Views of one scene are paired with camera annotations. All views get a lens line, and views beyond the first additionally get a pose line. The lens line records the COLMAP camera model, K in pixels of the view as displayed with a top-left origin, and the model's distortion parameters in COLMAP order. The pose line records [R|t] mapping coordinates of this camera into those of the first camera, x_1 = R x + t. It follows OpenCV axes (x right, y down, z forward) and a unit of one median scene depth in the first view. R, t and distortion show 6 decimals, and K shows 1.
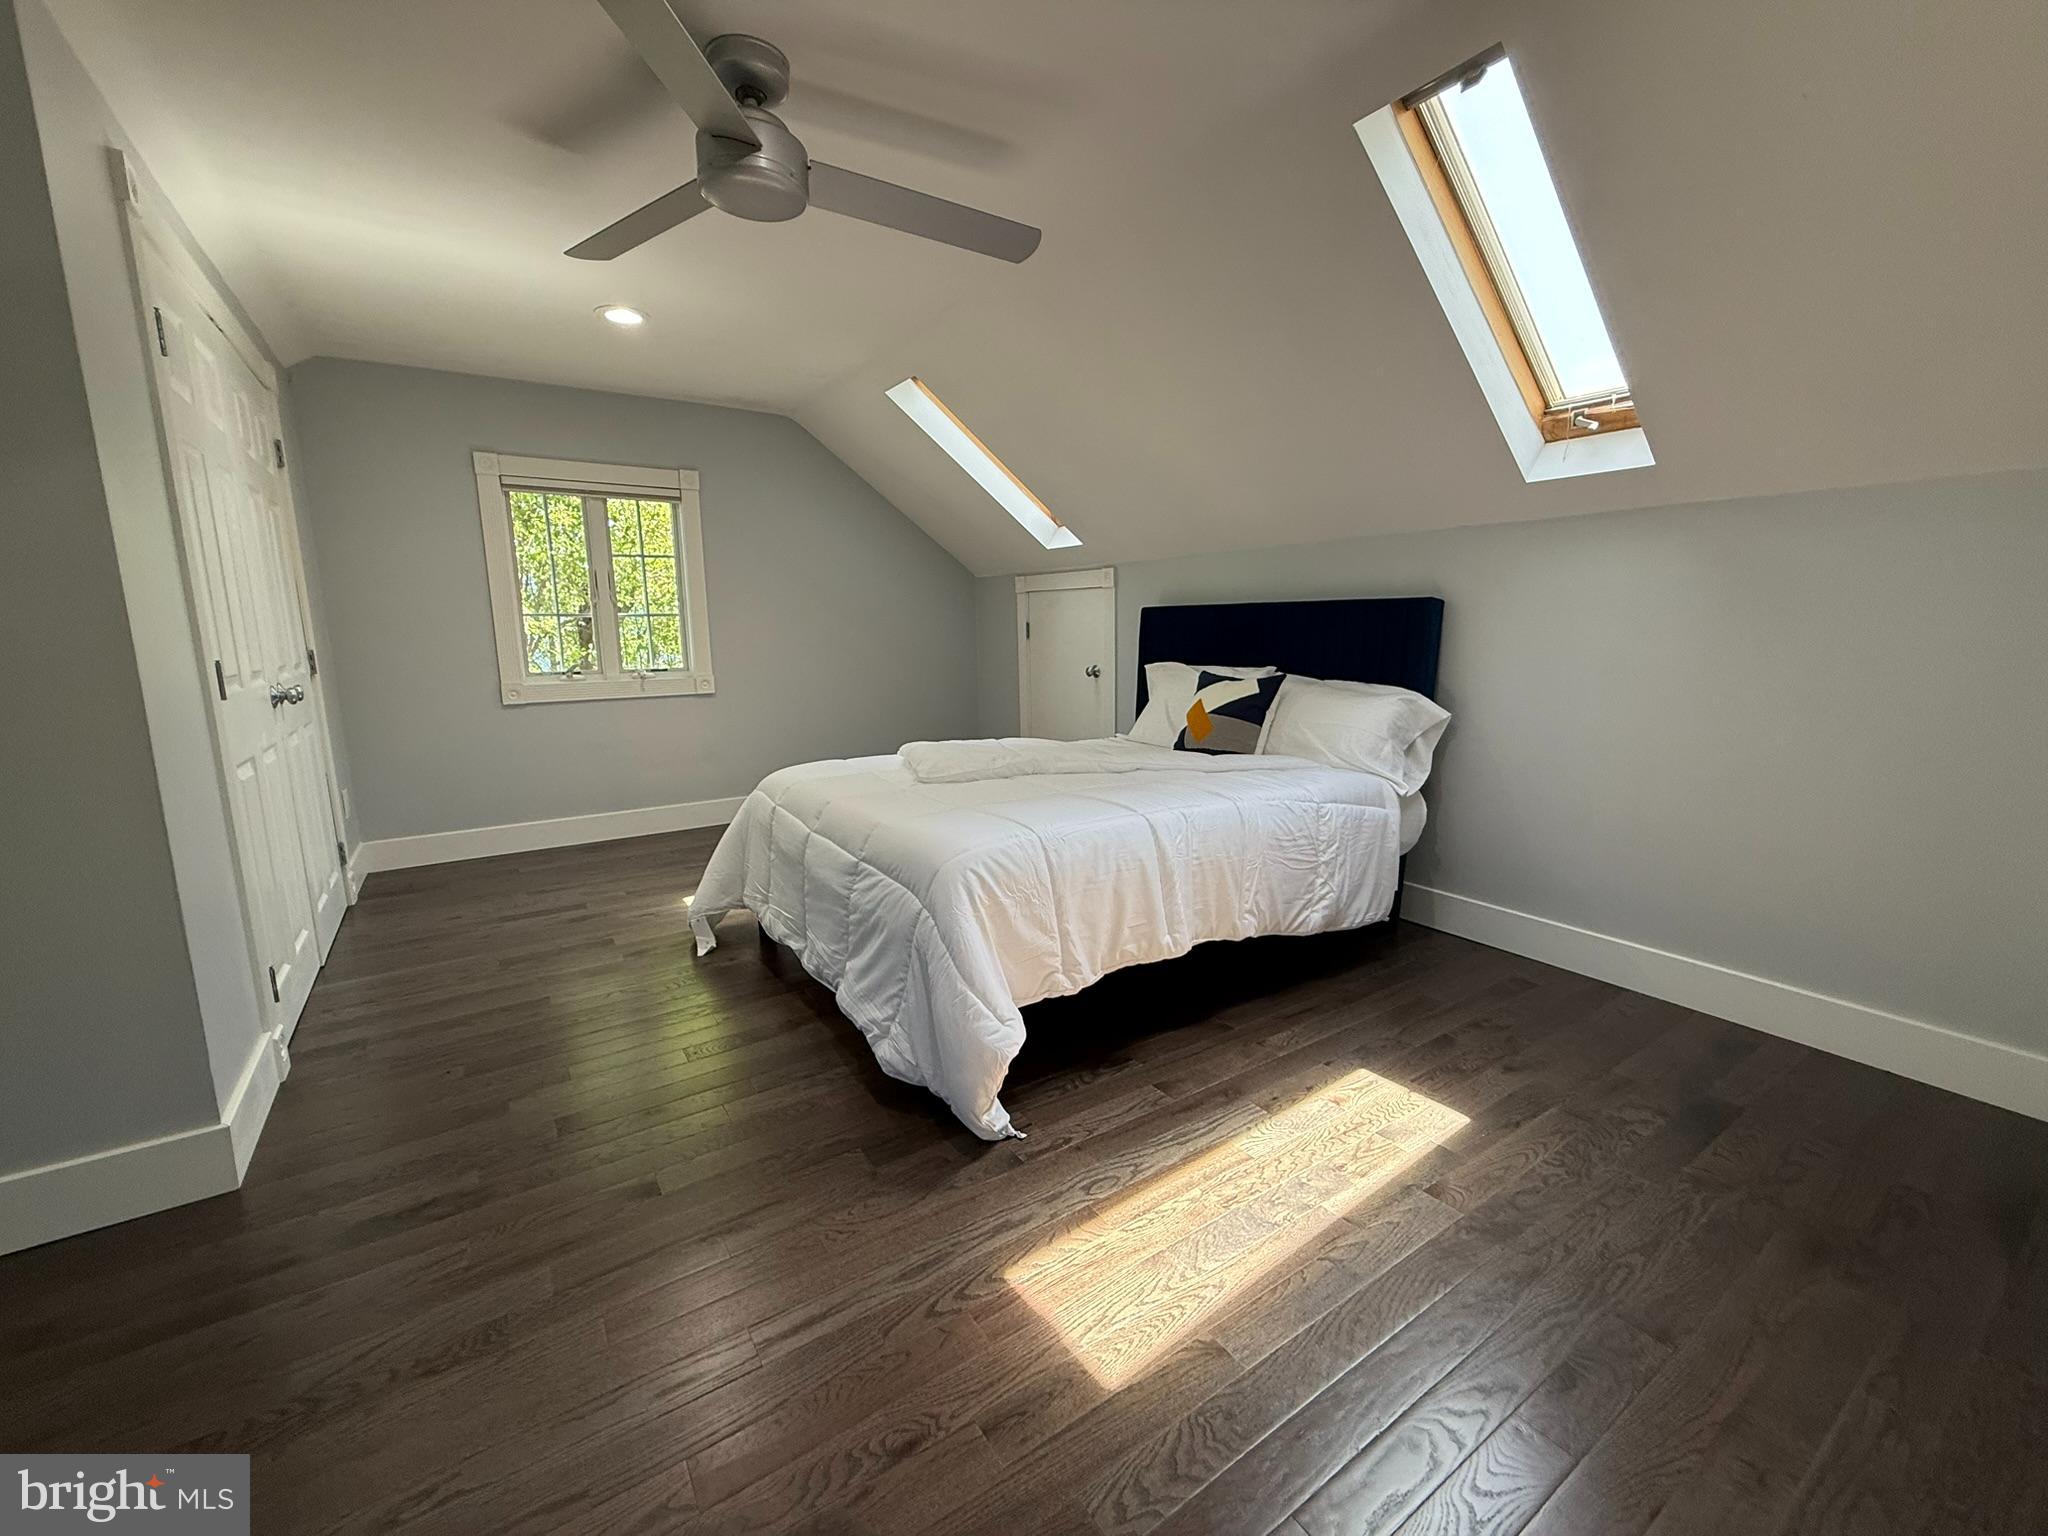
lens RADIAL K [[818.2, 0, 1020.4], [0, 818.2, 770.7], [0, 0, 1]] dist [0.002290, -0.000476]
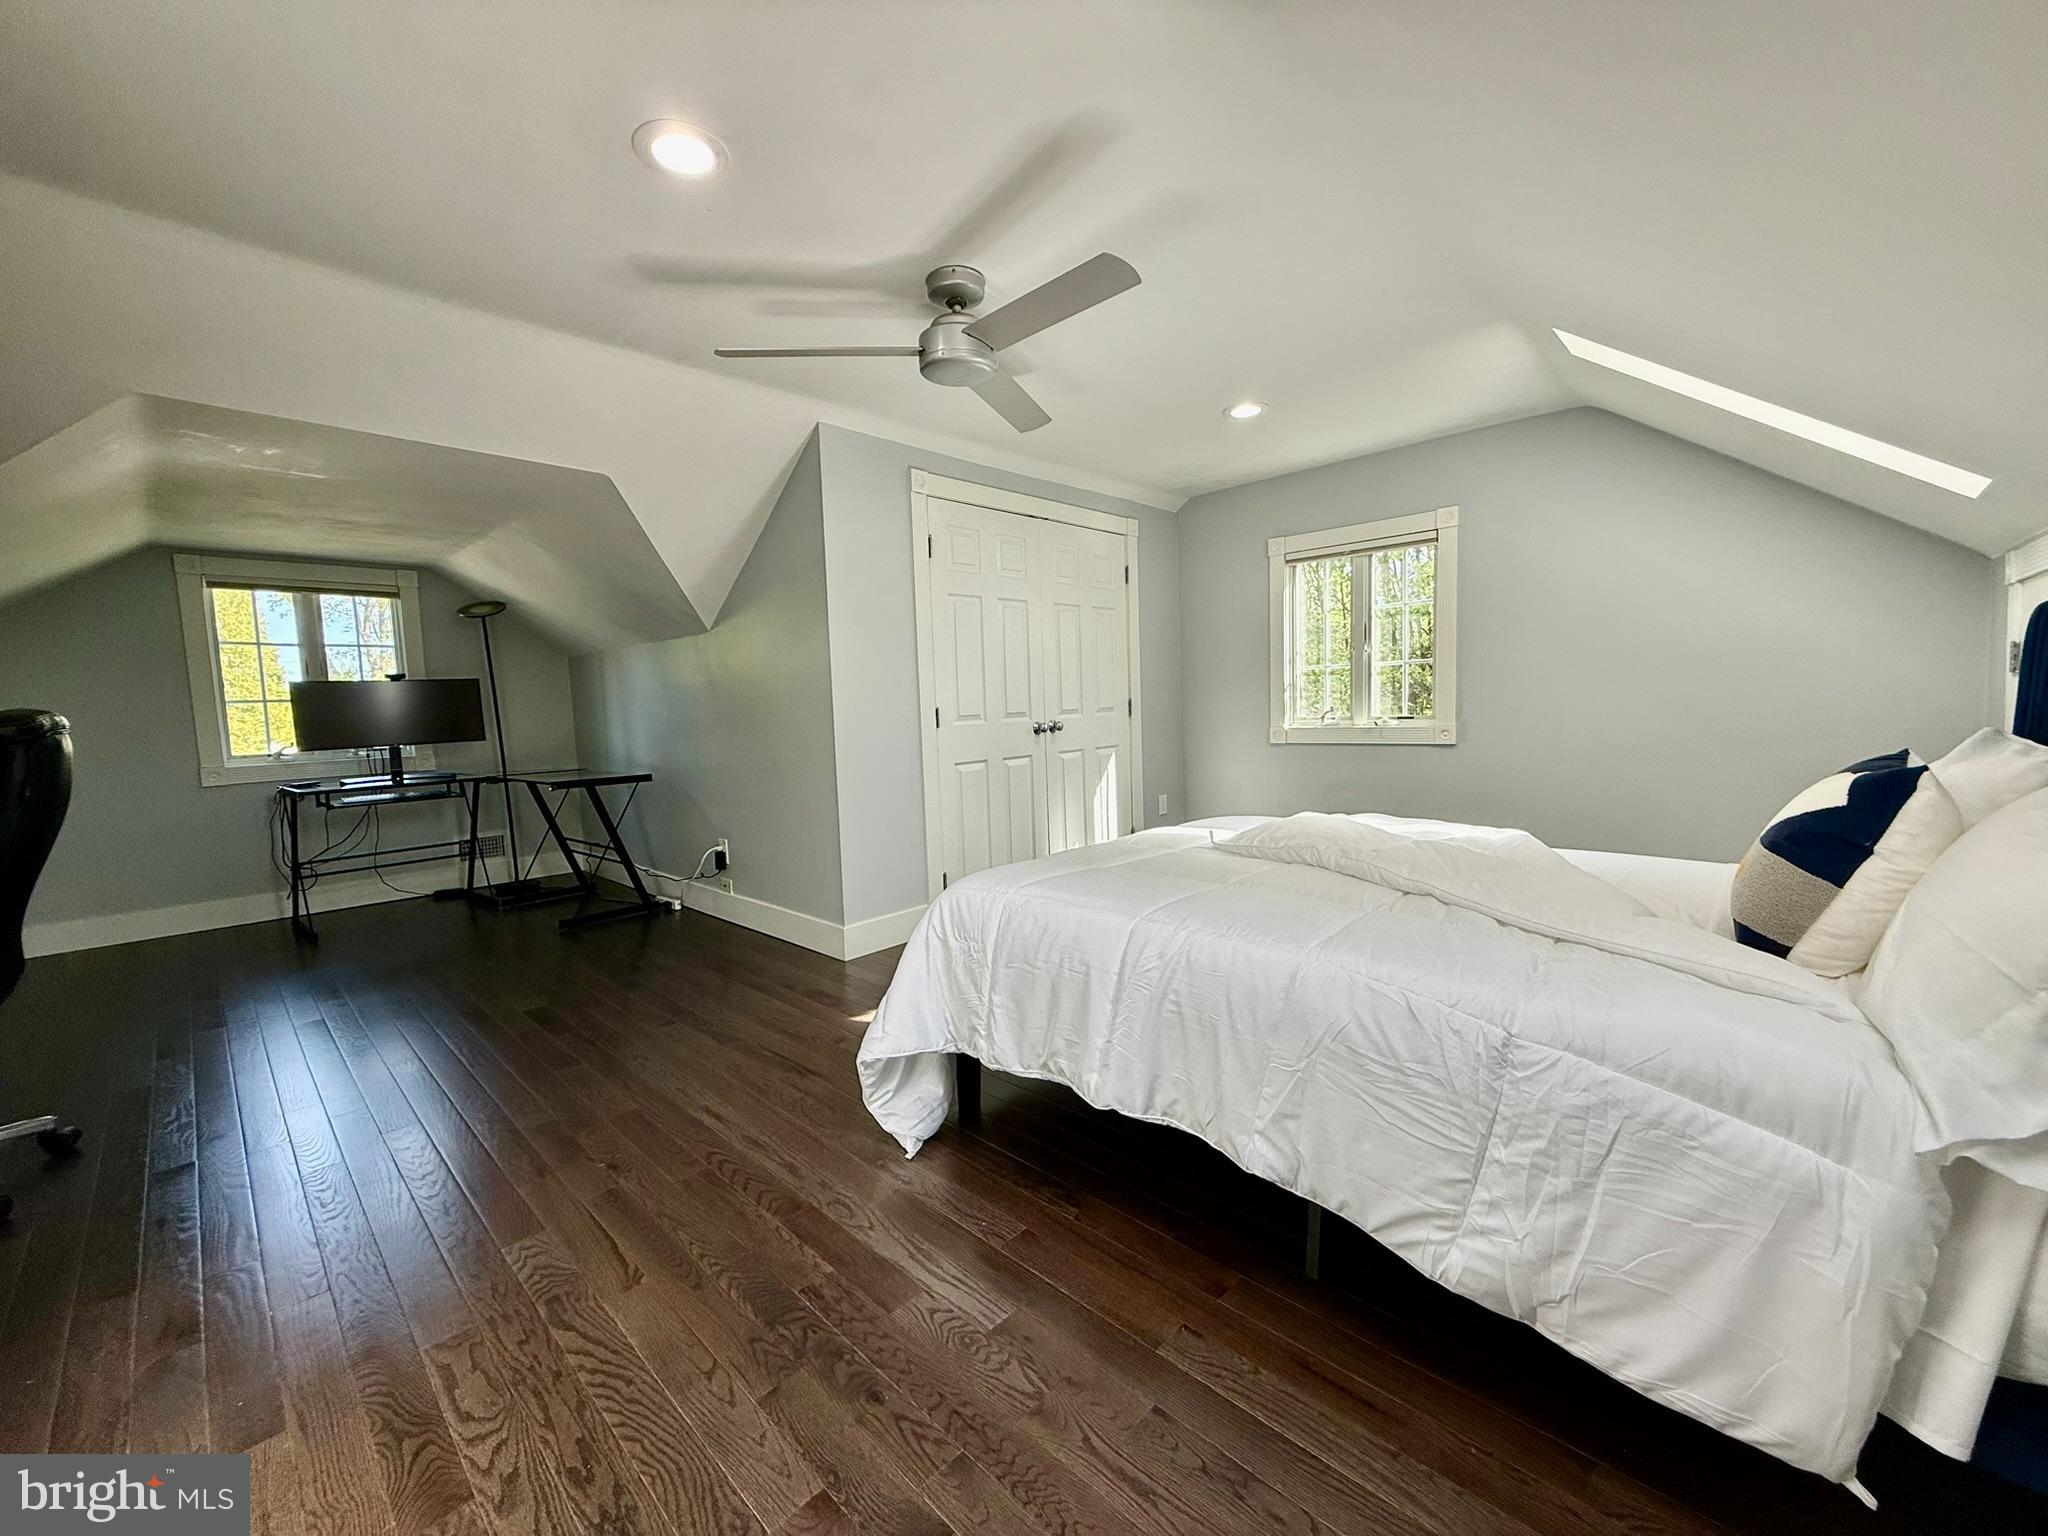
lens RADIAL K [[818.2, 0, 1023.8], [0, 818.2, 769.7], [0, 0, 1]] dist [0.002290, -0.000476]
pose [[0.215872, 0.085700, -0.972653, 0.745439], [-0.130420, 0.989746, 0.058261, -0.101367], [0.967672, 0.114276, 0.224836, 0.603849]]
